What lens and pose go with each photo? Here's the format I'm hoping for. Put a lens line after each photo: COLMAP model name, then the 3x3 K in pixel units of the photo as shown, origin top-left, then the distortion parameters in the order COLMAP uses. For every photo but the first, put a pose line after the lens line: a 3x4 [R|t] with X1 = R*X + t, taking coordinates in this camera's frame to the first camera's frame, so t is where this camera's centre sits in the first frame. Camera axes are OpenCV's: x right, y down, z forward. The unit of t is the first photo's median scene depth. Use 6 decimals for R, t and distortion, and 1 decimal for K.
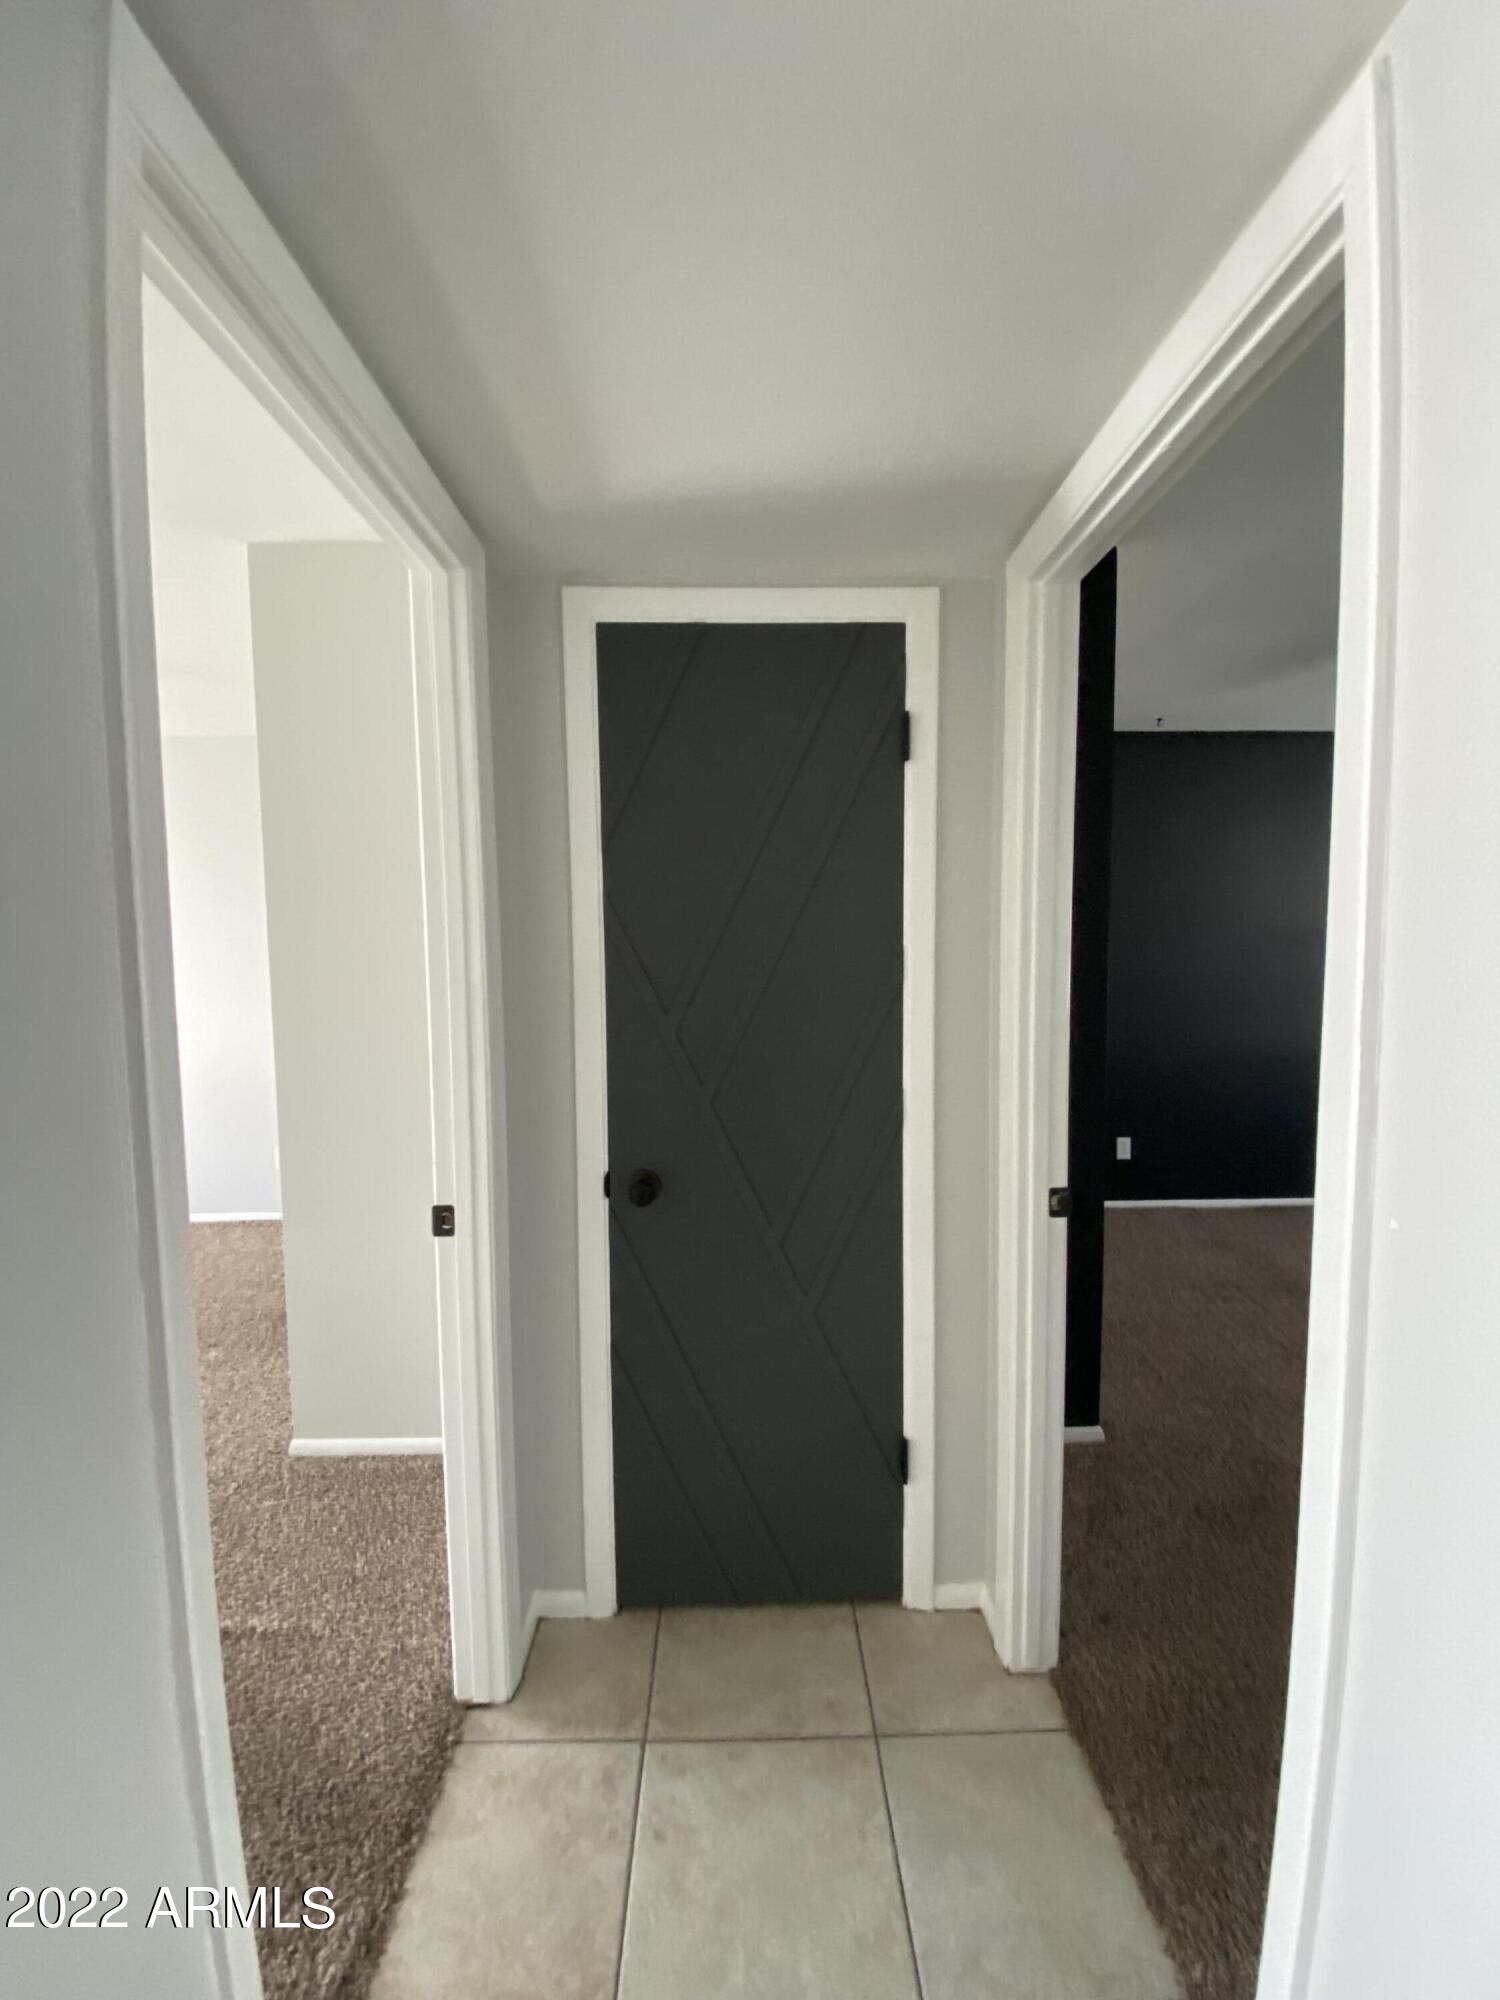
lens RADIAL K [[795.7, 0, 750.0], [0, 795.7, 1000.0], [0, 0, 1]] dist [0.000811, -0.000102]
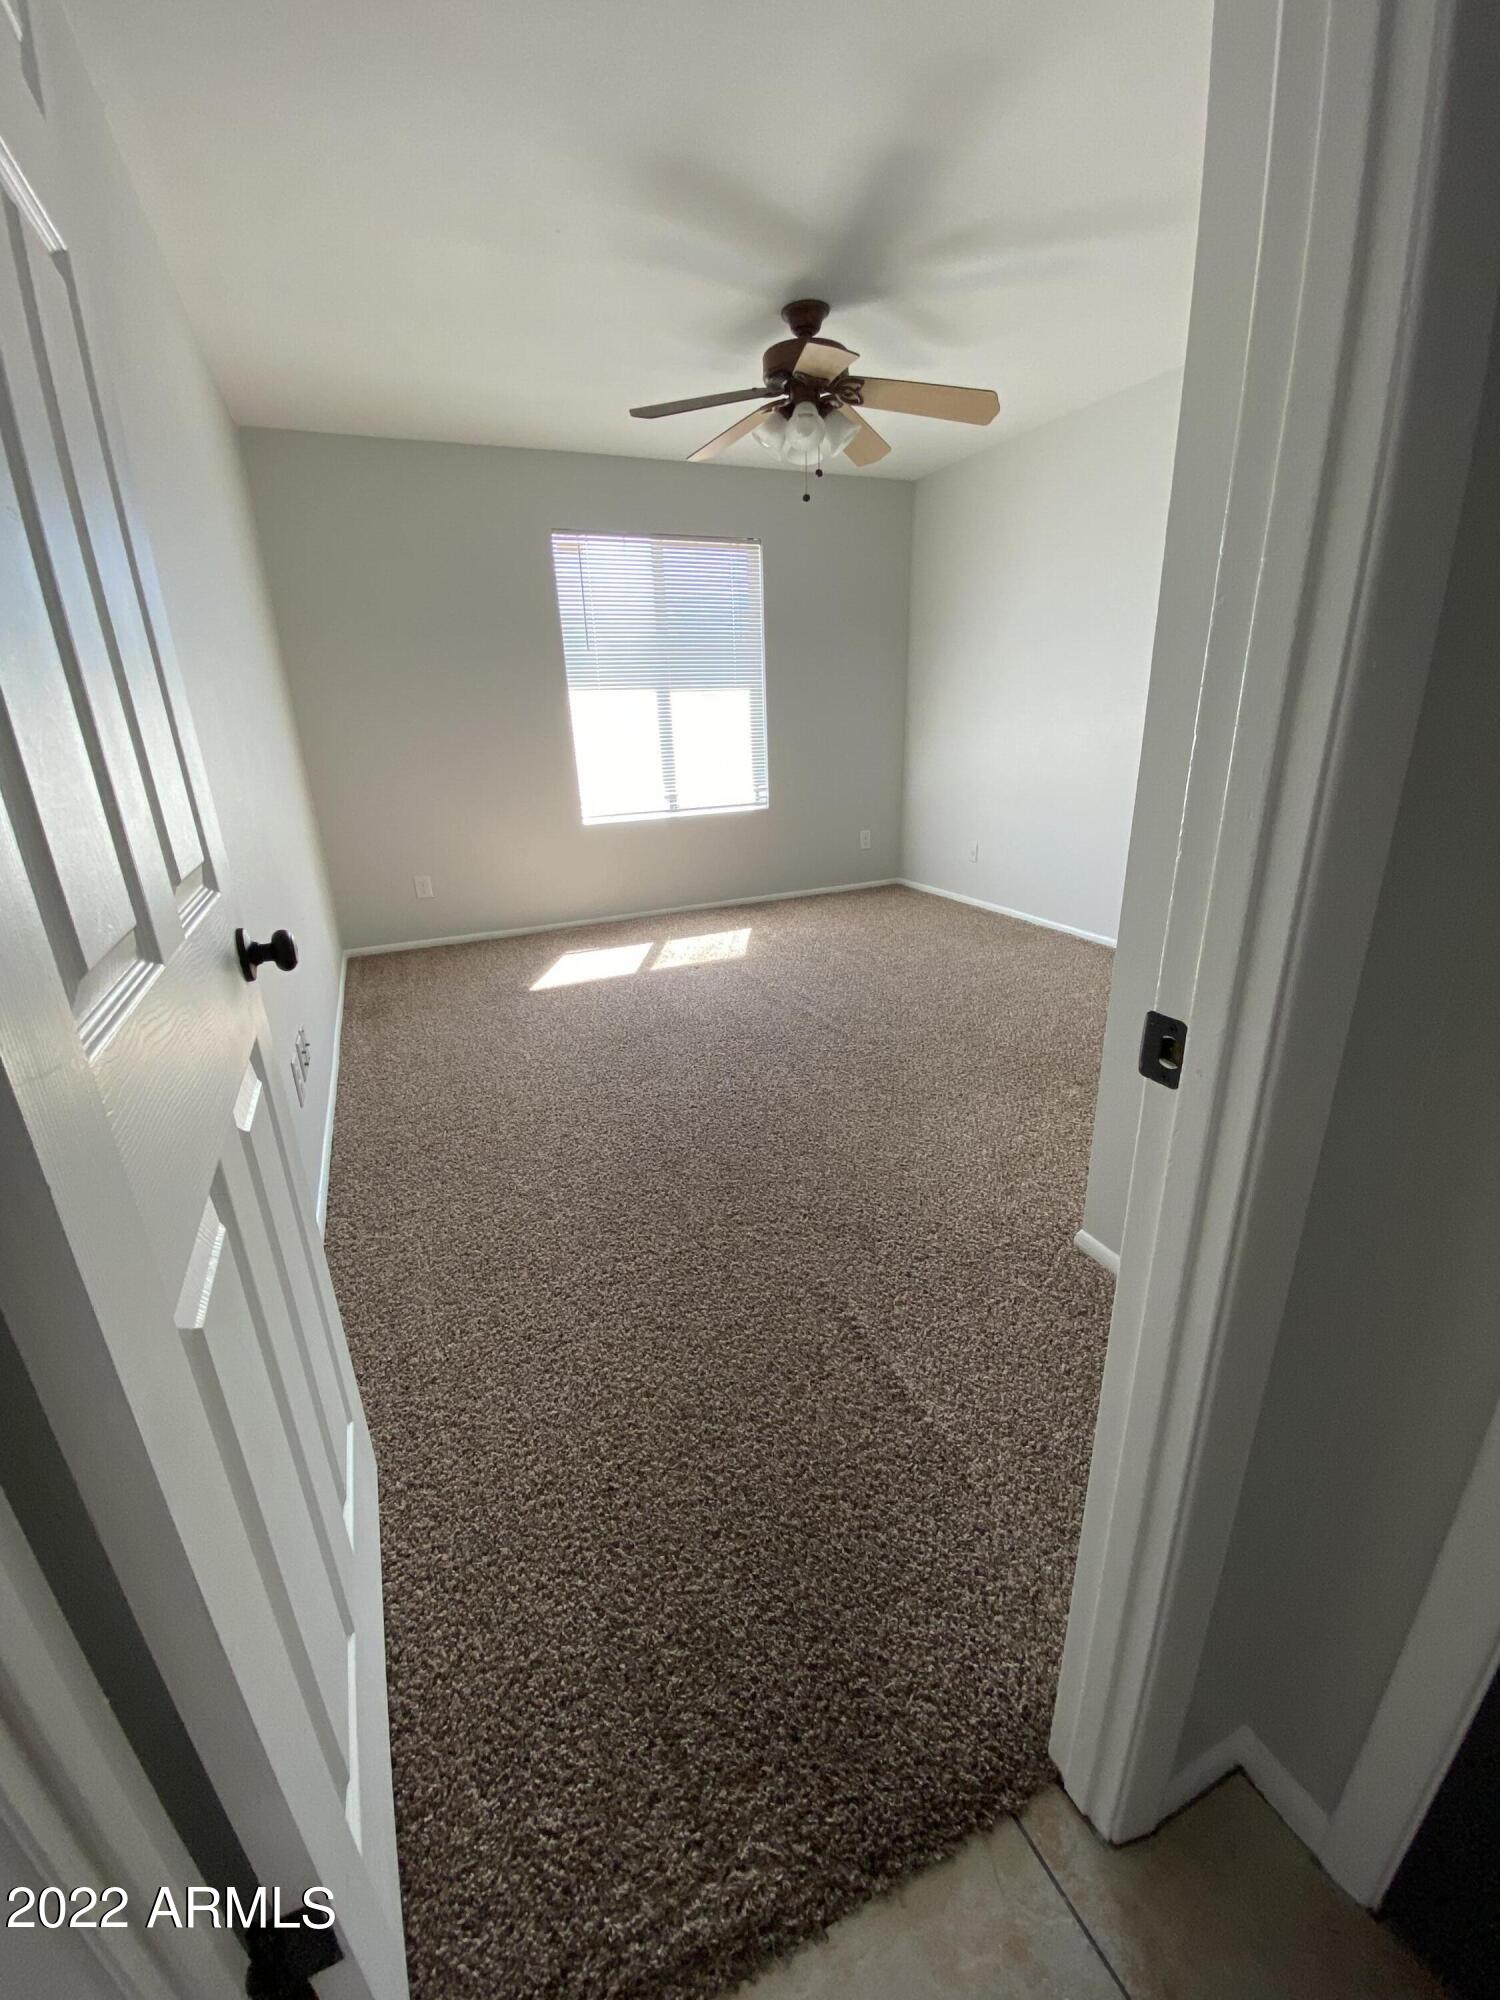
lens RADIAL K [[880.3, 0, 753.8], [0, 880.3, 980.1], [0, 0, 1]] dist [0.000290, -0.013764]
pose [[0.409063, 0.326501, -0.852094, -0.082806], [-0.059136, 0.941318, 0.332301, 0.096782], [0.910588, -0.085543, 0.404366, 0.600457]]
